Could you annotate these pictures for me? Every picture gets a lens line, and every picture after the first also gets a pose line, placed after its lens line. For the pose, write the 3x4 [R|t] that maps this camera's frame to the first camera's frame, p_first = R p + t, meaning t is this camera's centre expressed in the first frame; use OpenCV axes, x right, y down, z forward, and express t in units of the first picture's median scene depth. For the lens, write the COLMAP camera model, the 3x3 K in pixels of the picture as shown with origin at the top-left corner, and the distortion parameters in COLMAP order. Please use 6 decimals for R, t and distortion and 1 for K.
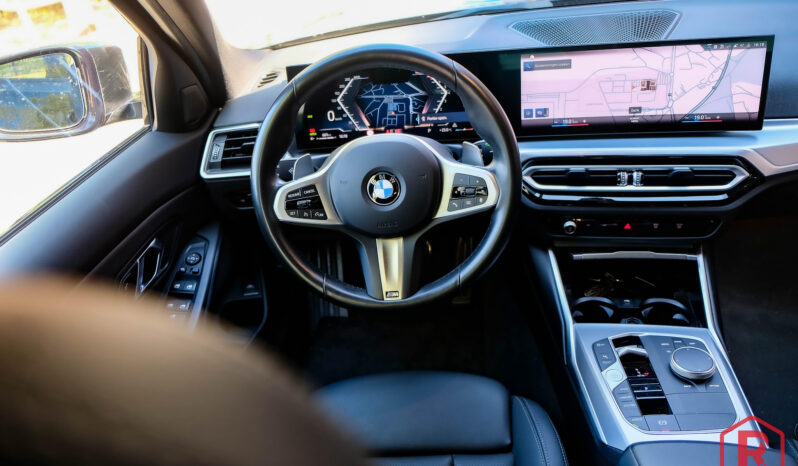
lens RADIAL K [[583.2, 0, 397.0], [0, 583.2, 235.6], [0, 0, 1]] dist [-0.048246, 0.024761]
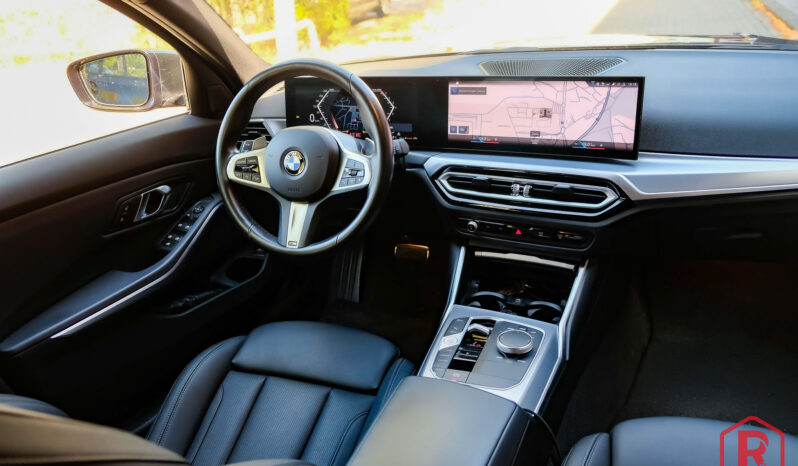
lens RADIAL K [[583.2, 0, 400.7], [0, 583.2, 233.5], [0, 0, 1]] dist [-0.048246, 0.024761]
pose [[0.950838, 0.149207, -0.271374, 0.513632], [-0.171963, 0.983153, -0.061965, 0.104265], [0.257557, 0.105585, 0.960477, -0.186427]]
